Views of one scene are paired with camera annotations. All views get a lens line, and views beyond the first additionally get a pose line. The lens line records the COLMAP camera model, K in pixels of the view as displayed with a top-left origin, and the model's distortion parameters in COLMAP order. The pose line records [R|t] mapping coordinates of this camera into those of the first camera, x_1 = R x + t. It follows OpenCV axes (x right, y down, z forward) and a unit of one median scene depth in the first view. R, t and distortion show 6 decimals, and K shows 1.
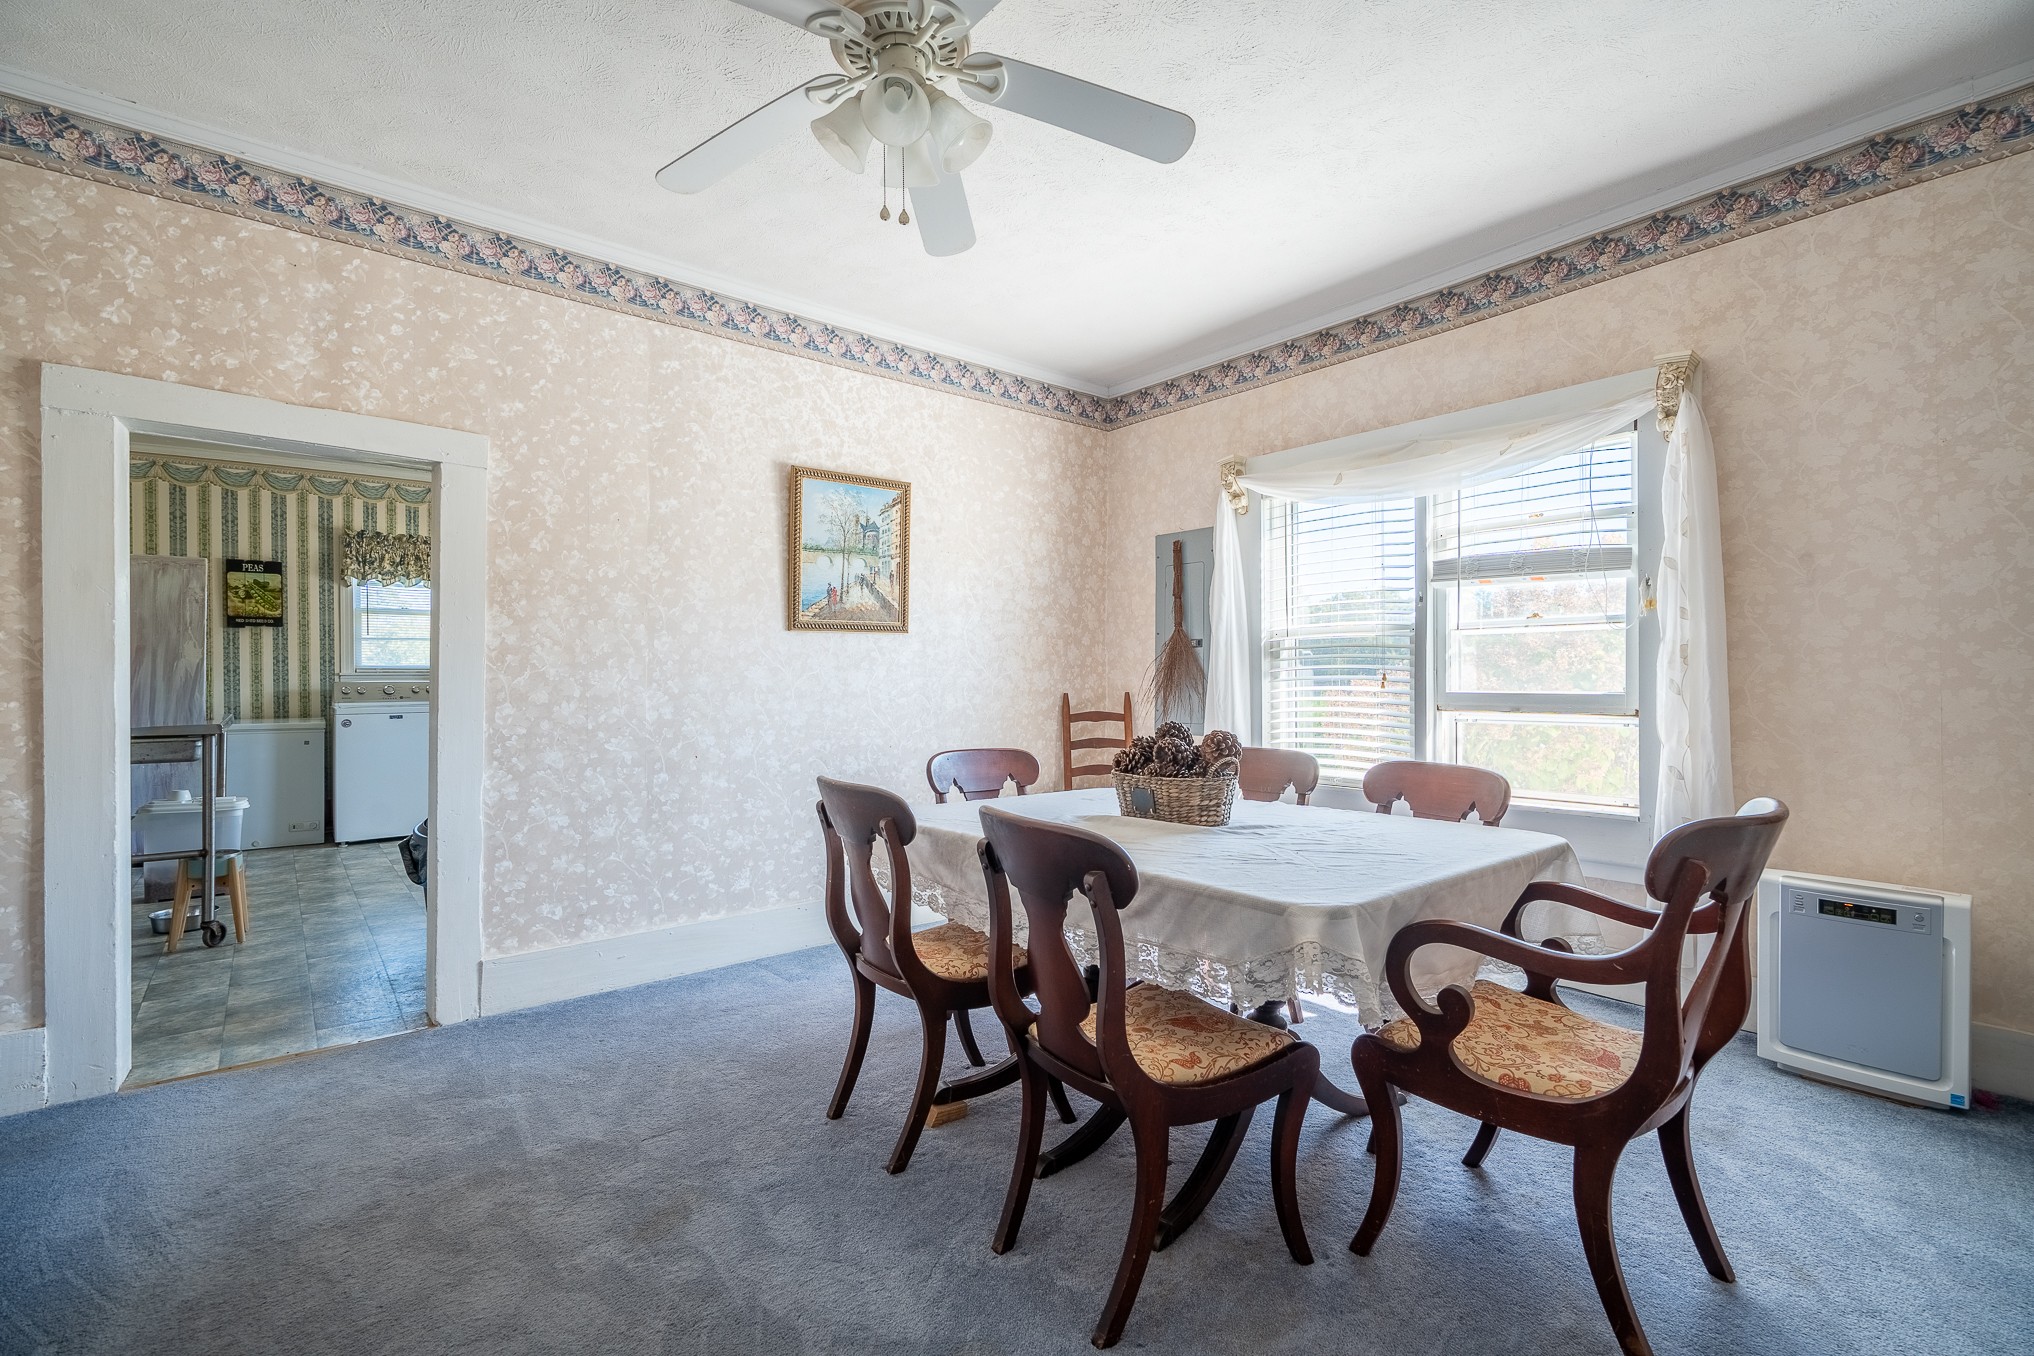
lens RADIAL K [[913.6, 0, 1017.0], [0, 913.6, 678.0], [0, 0, 1]] dist [0.000138, 0.000938]
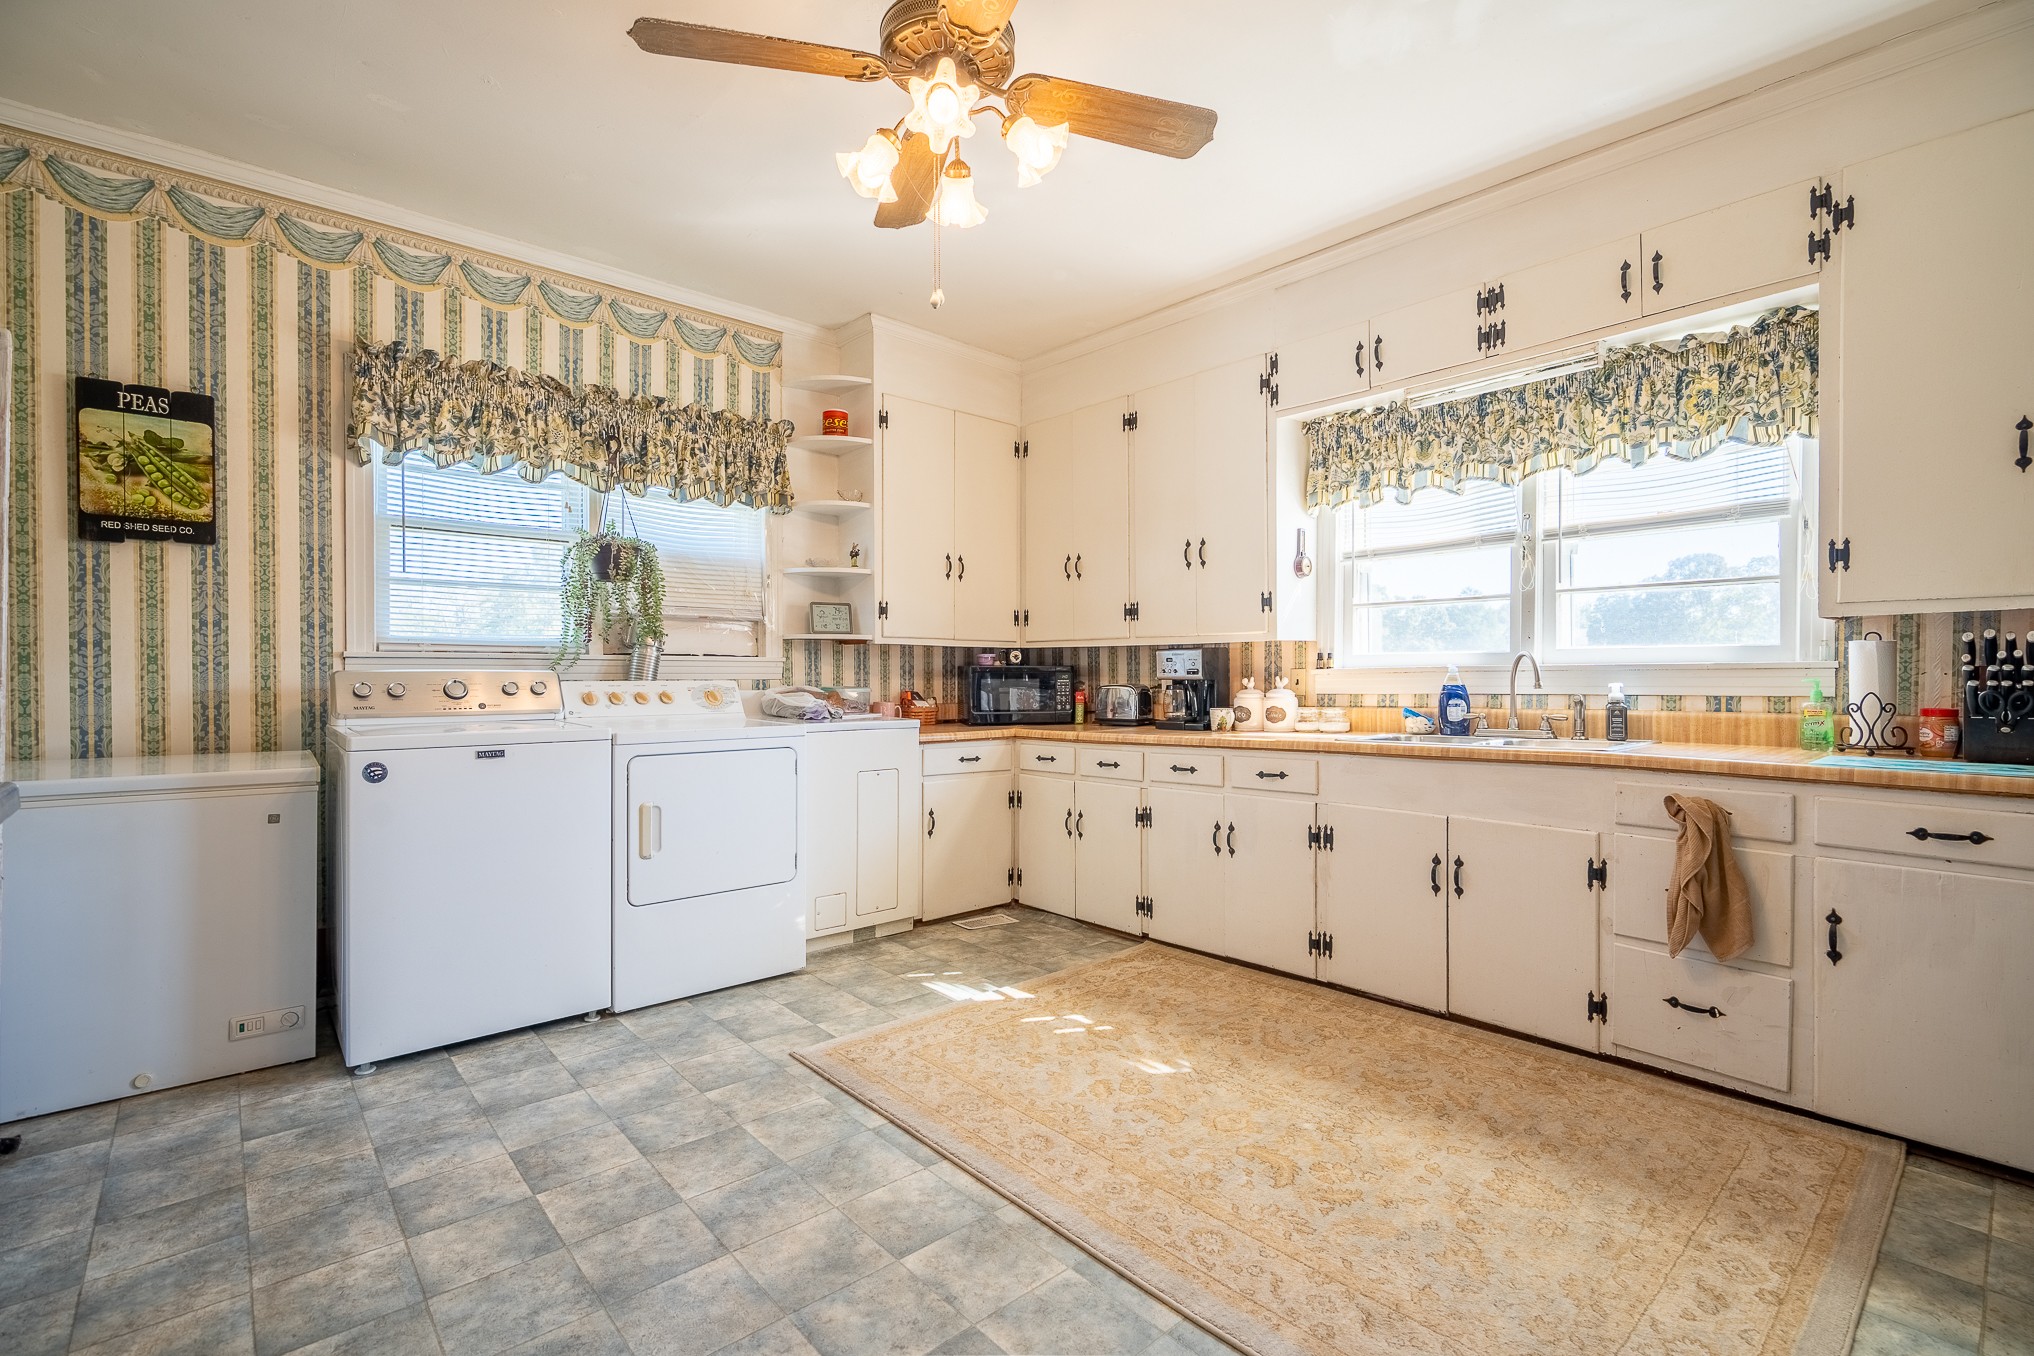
lens RADIAL K [[913.6, 0, 1017.0], [0, 913.6, 678.0], [0, 0, 1]] dist [0.000138, 0.000938]
pose [[0.999299, 0.006811, 0.036803, -0.412743], [-0.006927, 0.999971, 0.003025, 0.003814], [-0.036781, -0.003278, 0.999318, 0.519746]]
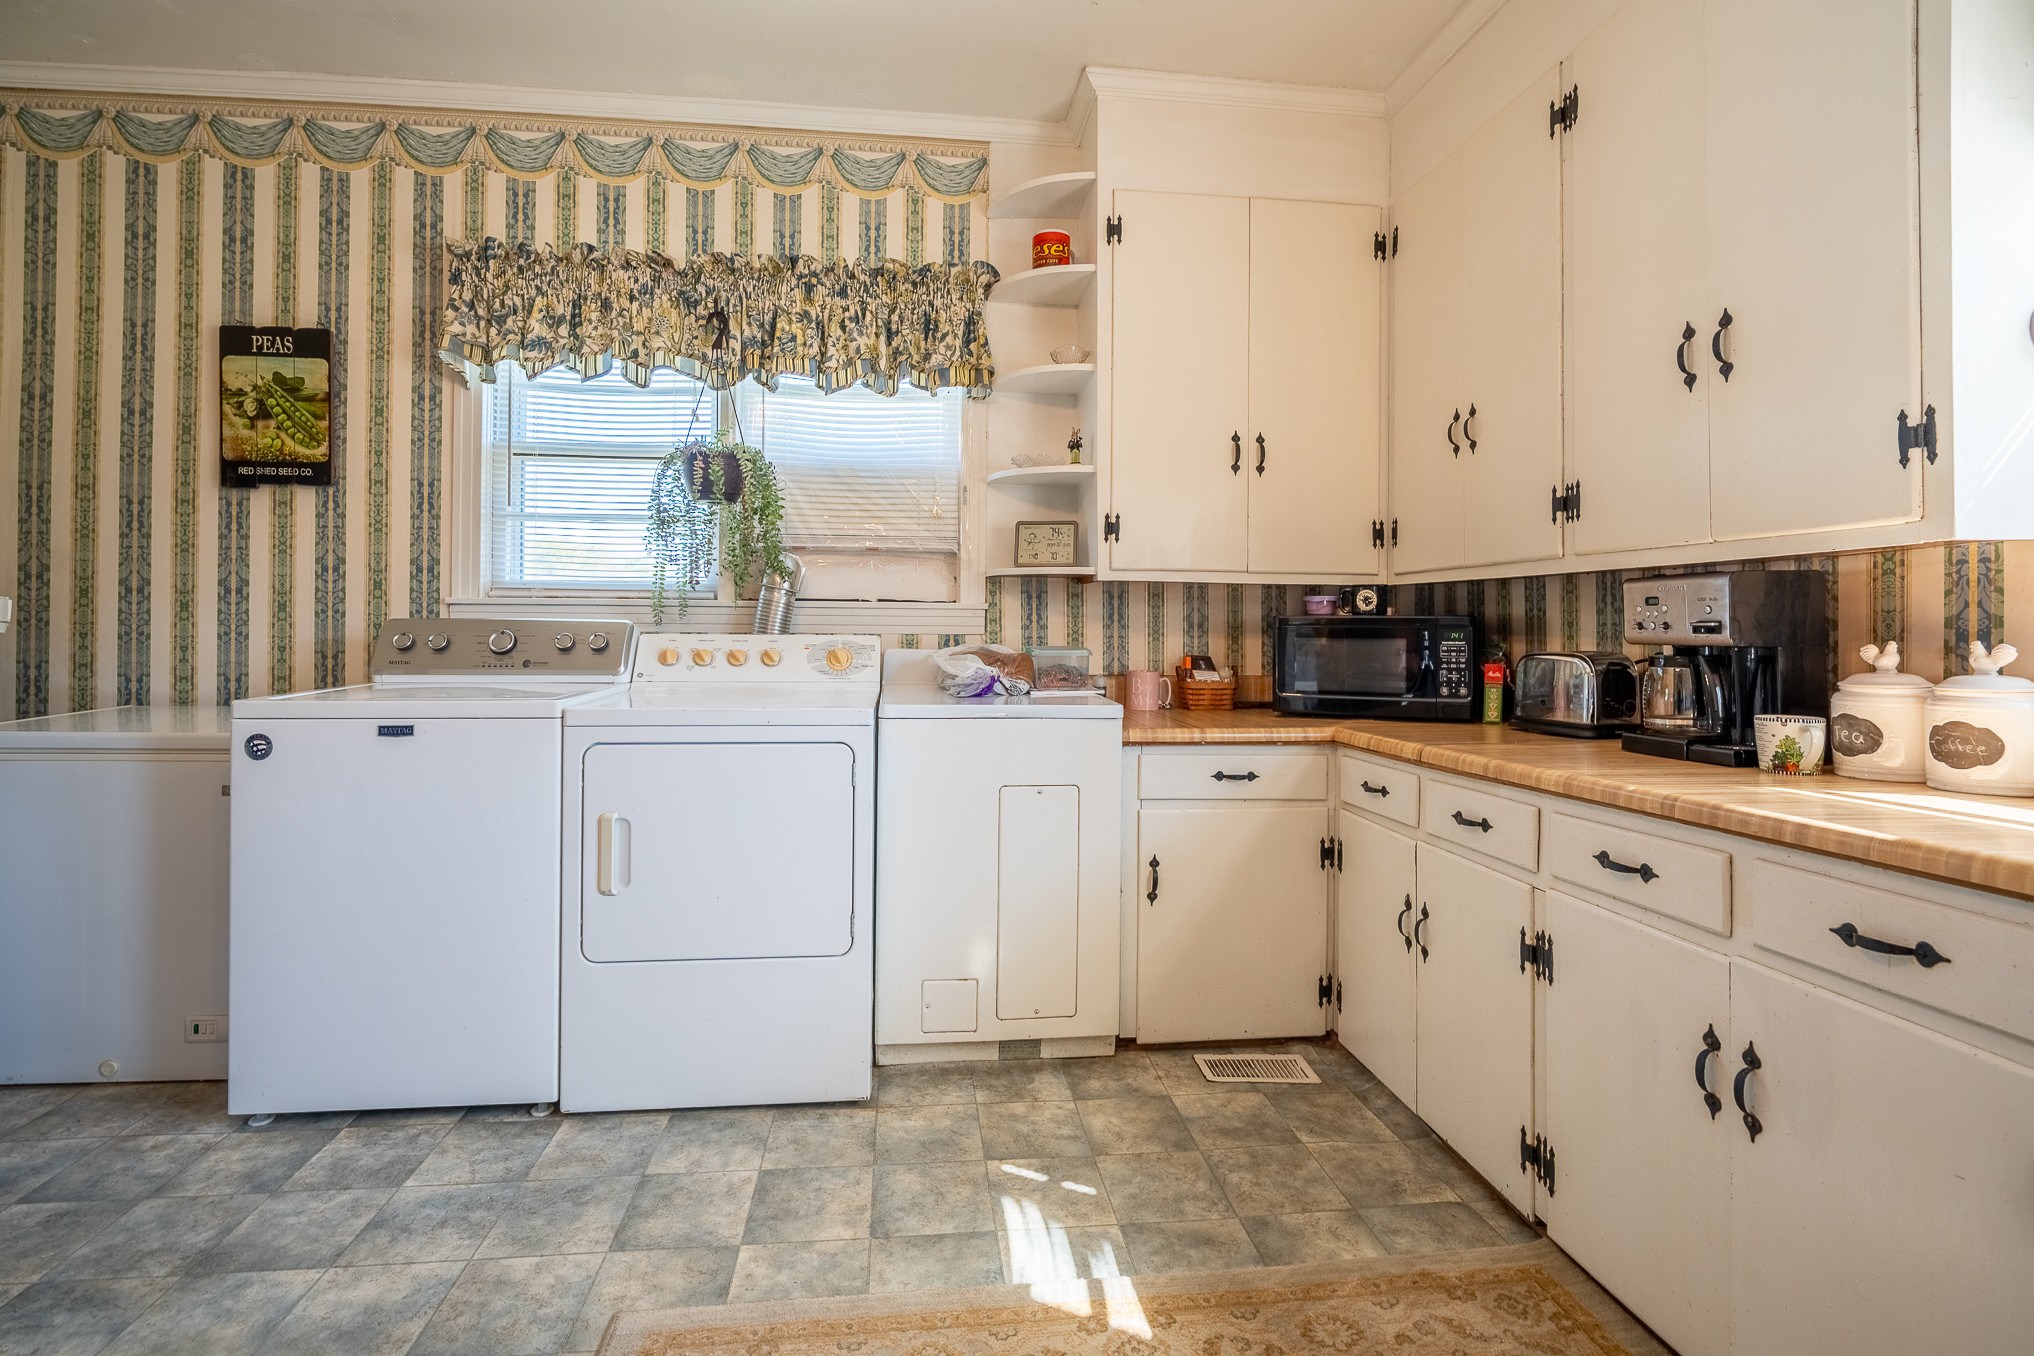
lens RADIAL K [[922.9, 0, 1012.2], [0, 922.9, 619.2], [0, 0, 1]] dist [-0.002387, 0.000394]
pose [[0.833856, 0.008812, -0.551912, -0.298151], [-0.014069, 0.999887, -0.005293, 0.002538], [0.551803, 0.012179, 0.833886, 0.782081]]
